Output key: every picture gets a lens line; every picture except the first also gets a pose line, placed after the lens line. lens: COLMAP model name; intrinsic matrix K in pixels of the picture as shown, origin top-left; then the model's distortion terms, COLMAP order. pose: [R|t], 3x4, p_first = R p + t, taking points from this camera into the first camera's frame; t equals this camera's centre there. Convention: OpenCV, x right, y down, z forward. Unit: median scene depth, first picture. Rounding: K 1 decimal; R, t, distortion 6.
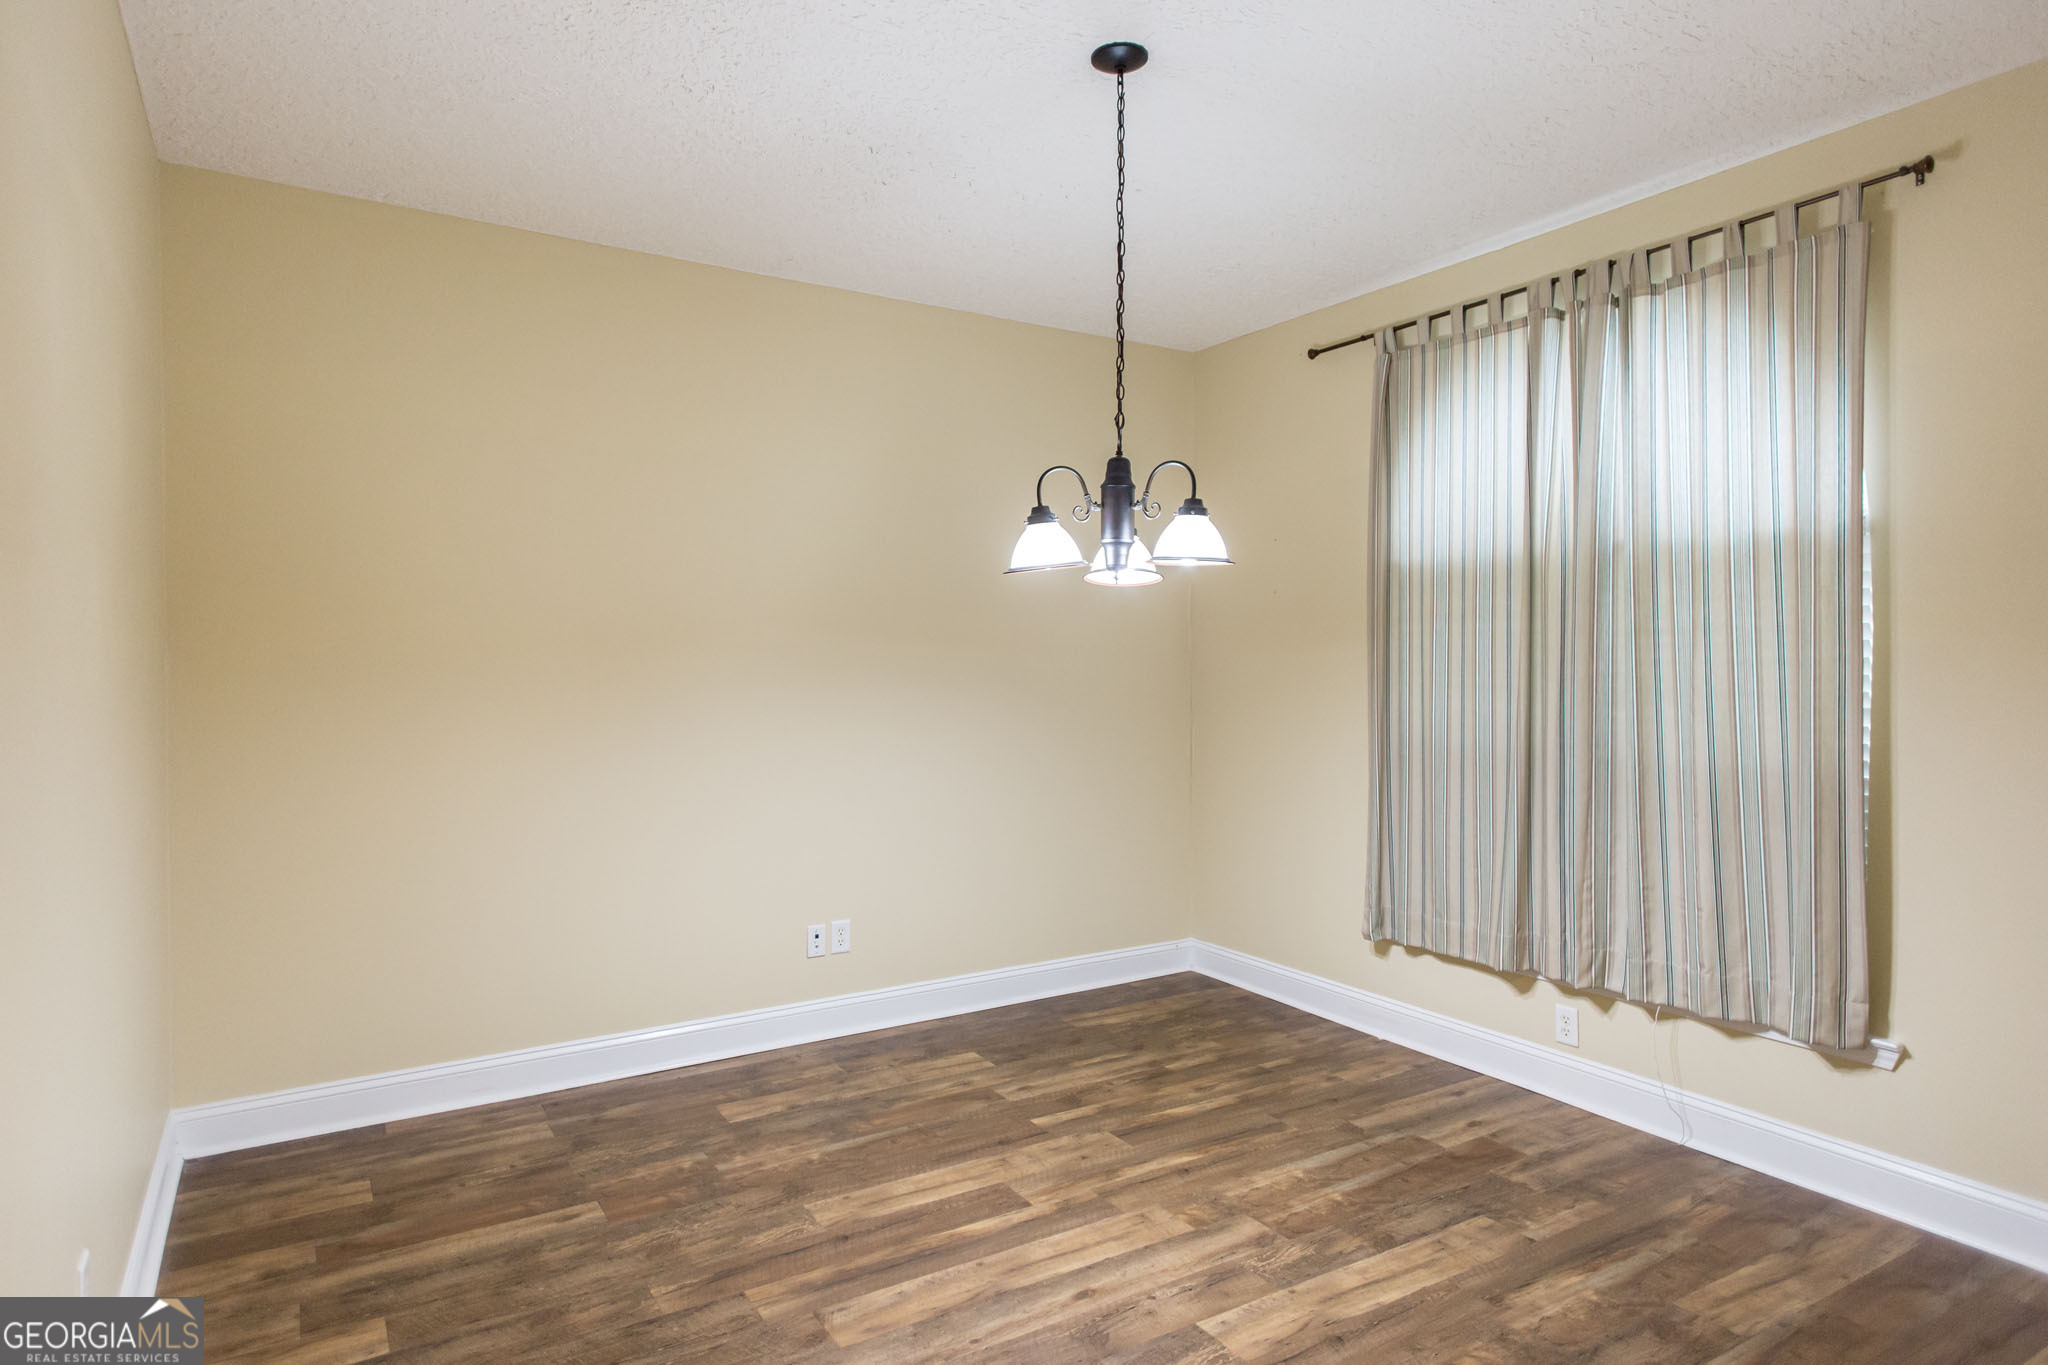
lens RADIAL K [[1176.2, 0, 1027.0], [0, 1176.2, 682.4], [0, 0, 1]] dist [0.024827, -0.005081]
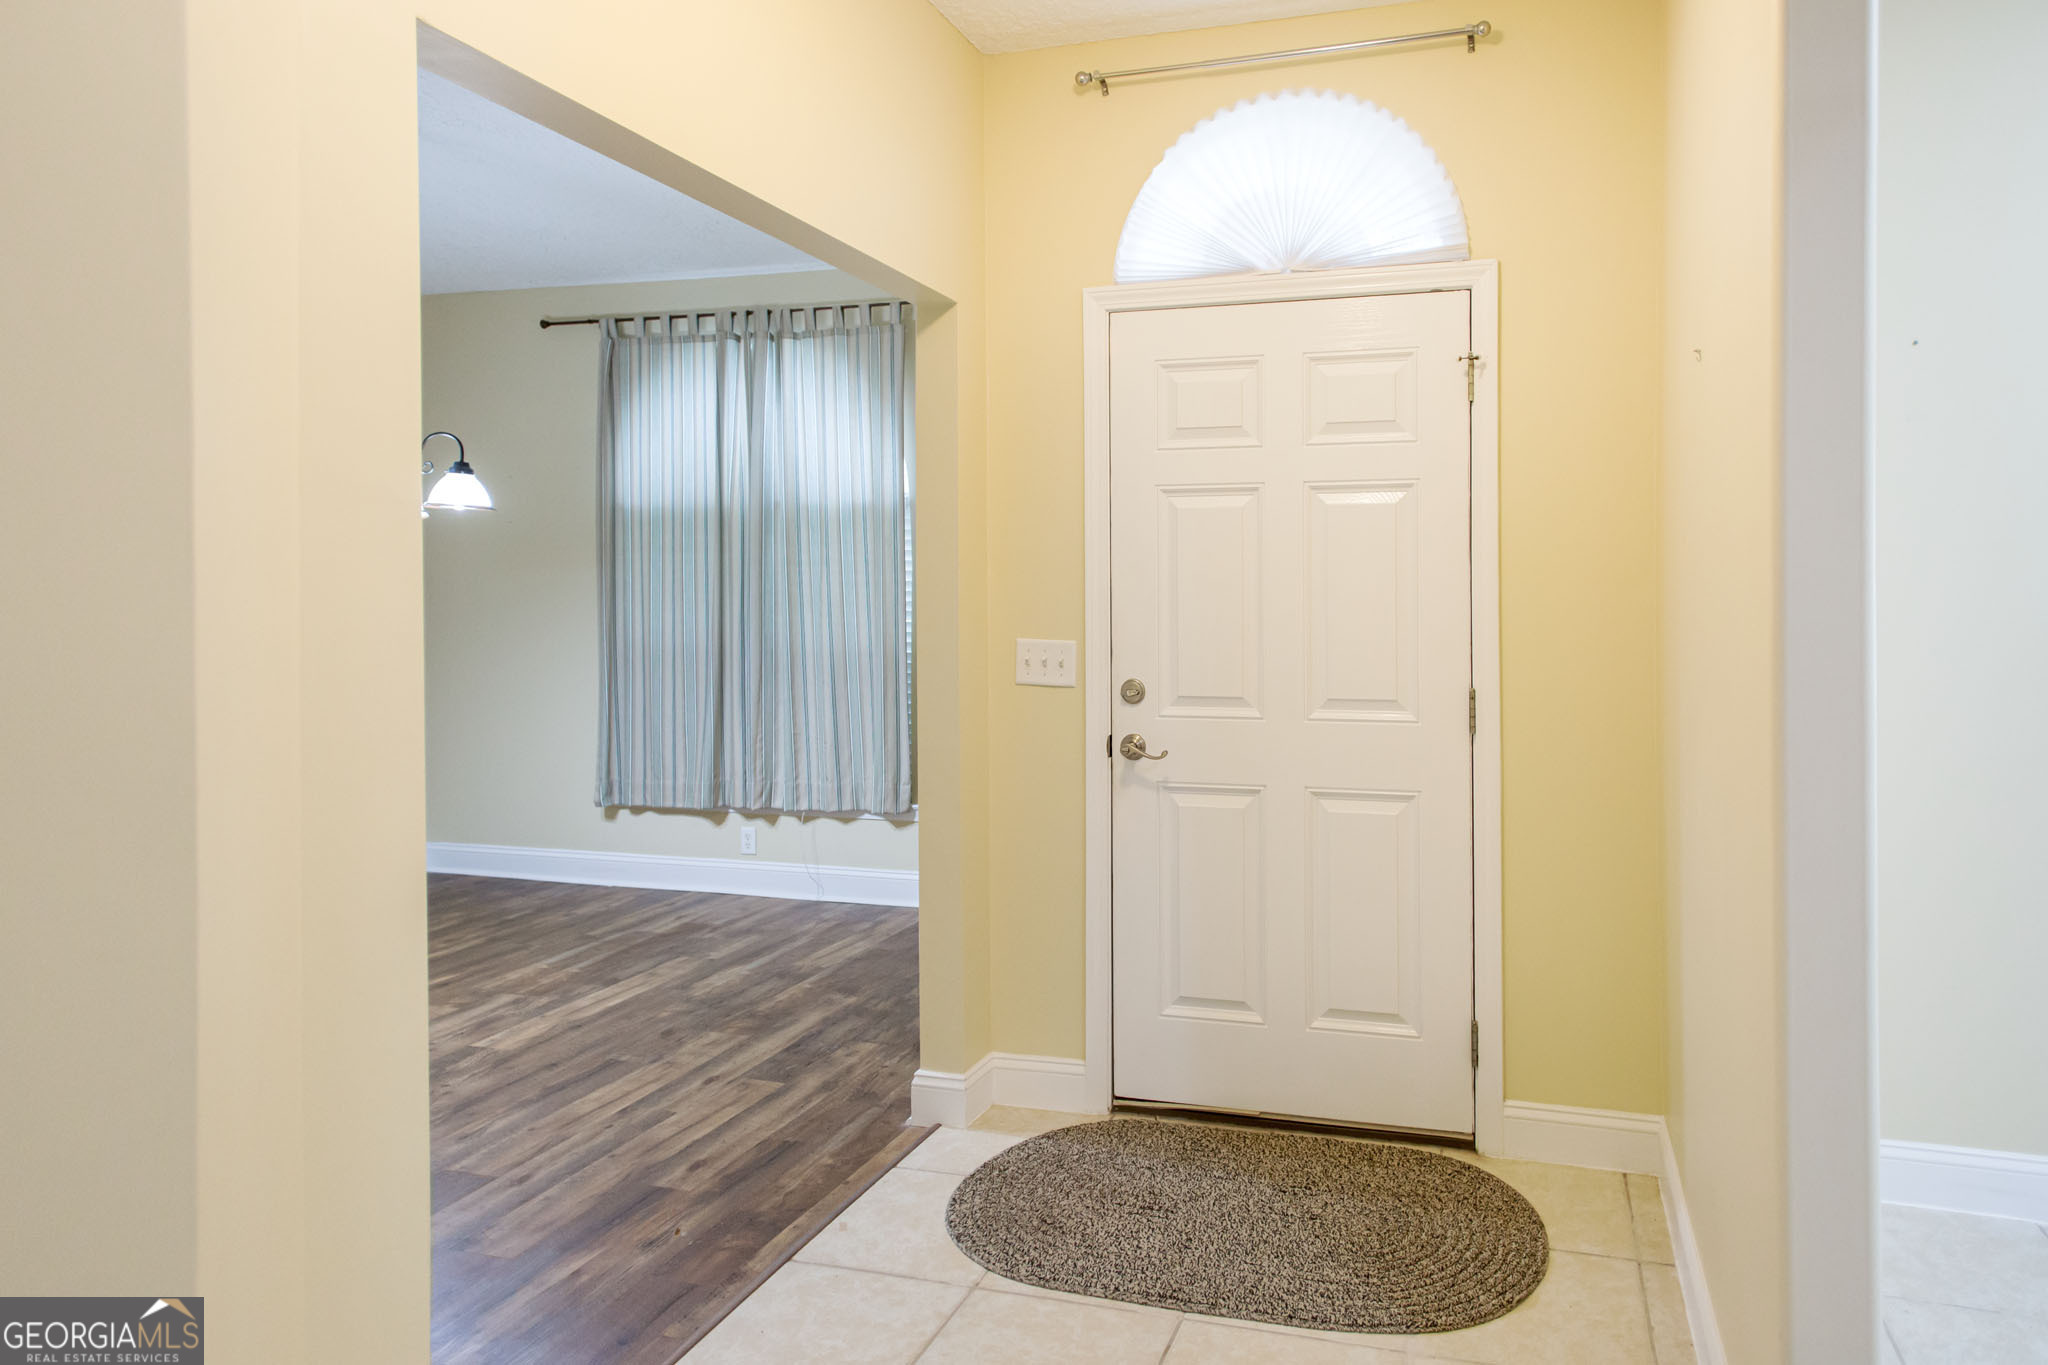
lens RADIAL K [[1176.2, 0, 1135.3], [0, 1176.2, 606.0], [0, 0, 1]] dist [0.024827, -0.005081]
pose [[0.759164, -0.007326, 0.650858, -0.119451], [0.008885, 0.999960, 0.000891, 0.014044], [-0.650838, 0.005107, 0.759199, -0.410449]]
